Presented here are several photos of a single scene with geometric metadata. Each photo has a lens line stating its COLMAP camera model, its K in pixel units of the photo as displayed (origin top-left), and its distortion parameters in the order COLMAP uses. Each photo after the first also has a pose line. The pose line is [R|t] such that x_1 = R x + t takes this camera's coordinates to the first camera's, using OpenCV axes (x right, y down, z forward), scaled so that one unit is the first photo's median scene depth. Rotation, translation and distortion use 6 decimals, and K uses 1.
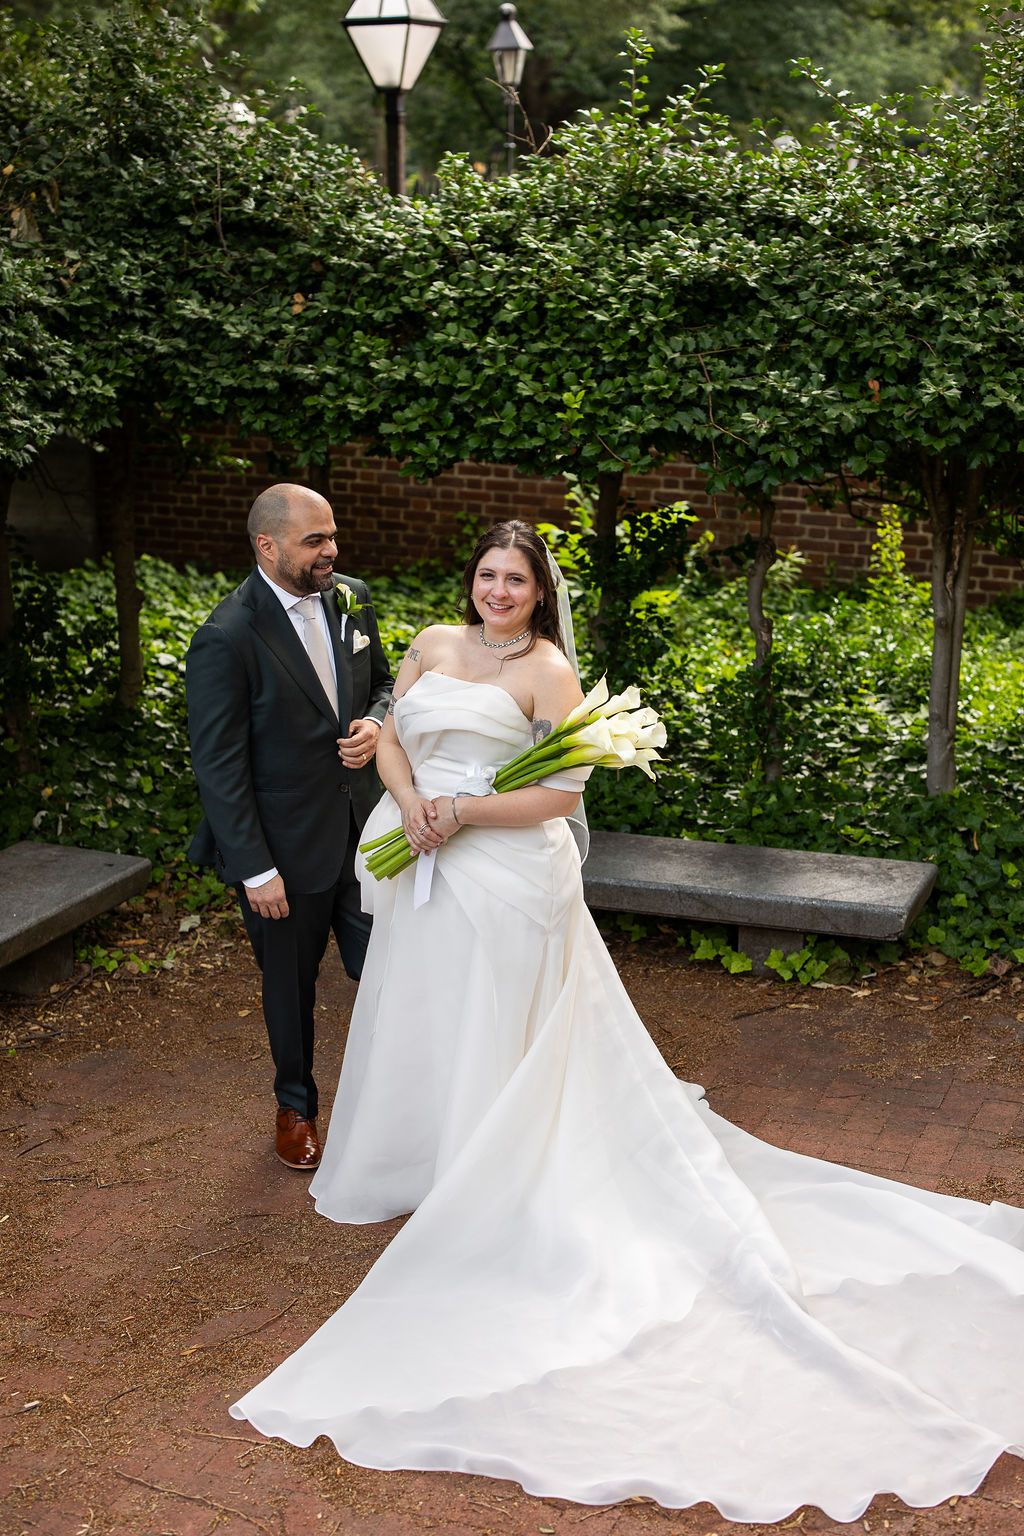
lens RADIAL K [[2171.9, 0, 505.9], [0, 2171.9, 761.8], [0, 0, 1]] dist [-0.020770, 0.000000]
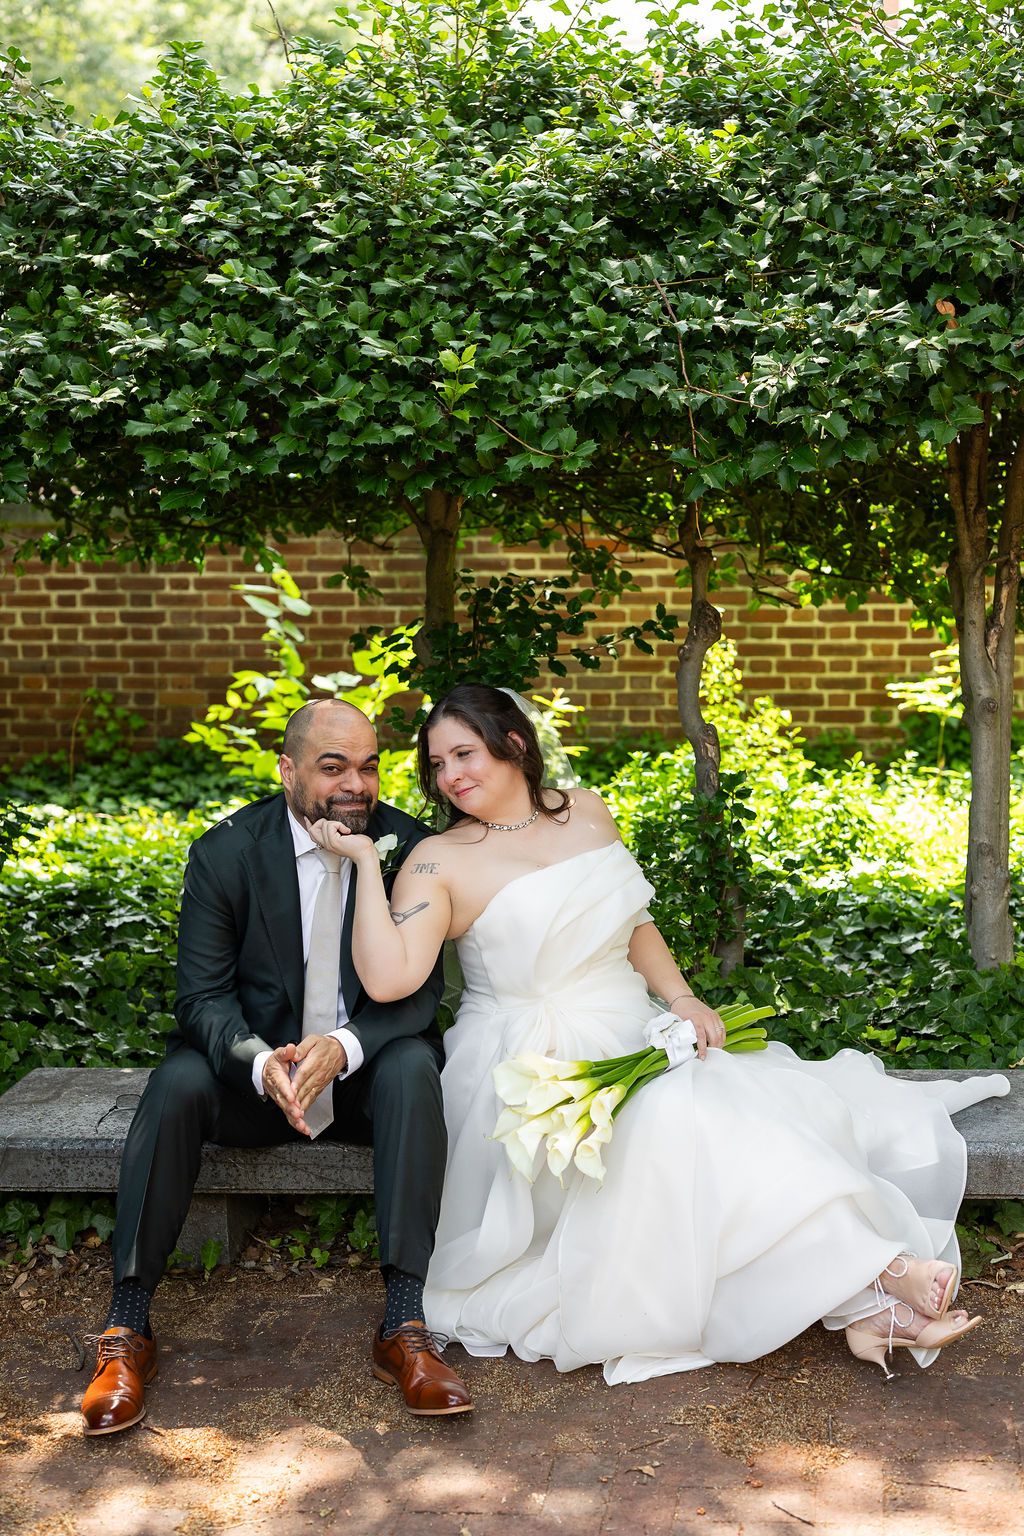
lens RADIAL K [[2171.9, 0, 506.1], [0, 2171.9, 774.1], [0, 0, 1]] dist [-0.020770, 0.000000]
pose [[0.969810, -0.063860, 0.235352, -0.103664], [0.090874, 0.990229, -0.105774, 0.014164], [-0.226298, 0.123968, 0.966137, 0.407316]]
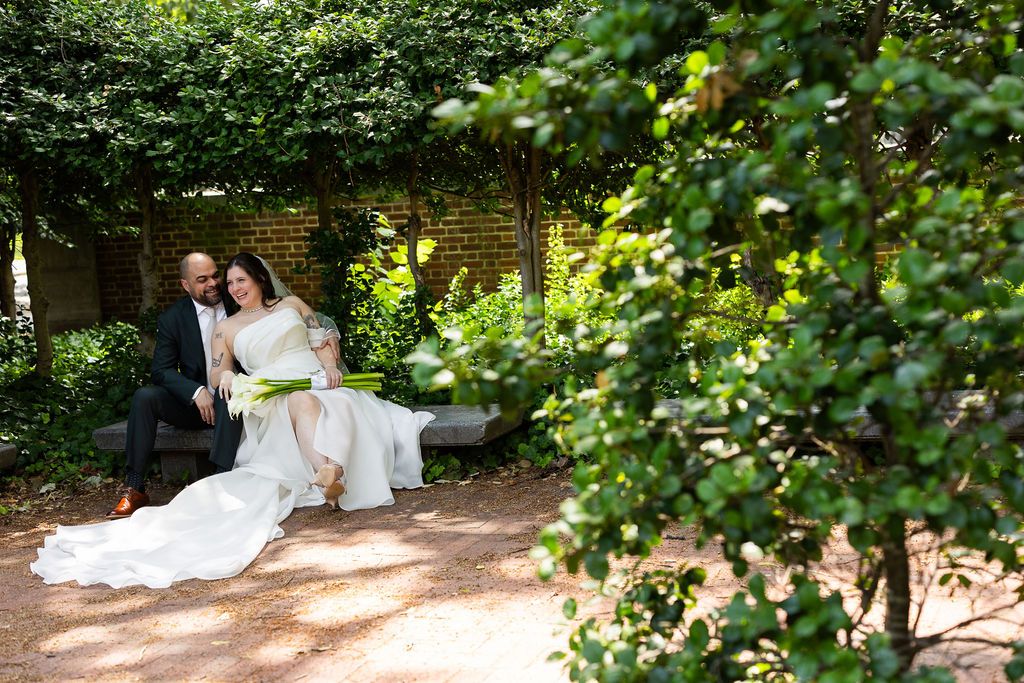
lens RADIAL K [[1447.9, 0, 513.9], [0, 1447.9, 340.8], [0, 0, 1]] dist [-0.020770, 0.000000]
pose [[0.997028, -0.076538, -0.008755, 0.205101], [0.074370, 0.985920, -0.149768, 0.155507], [0.020095, 0.148672, 0.988682, -0.005952]]
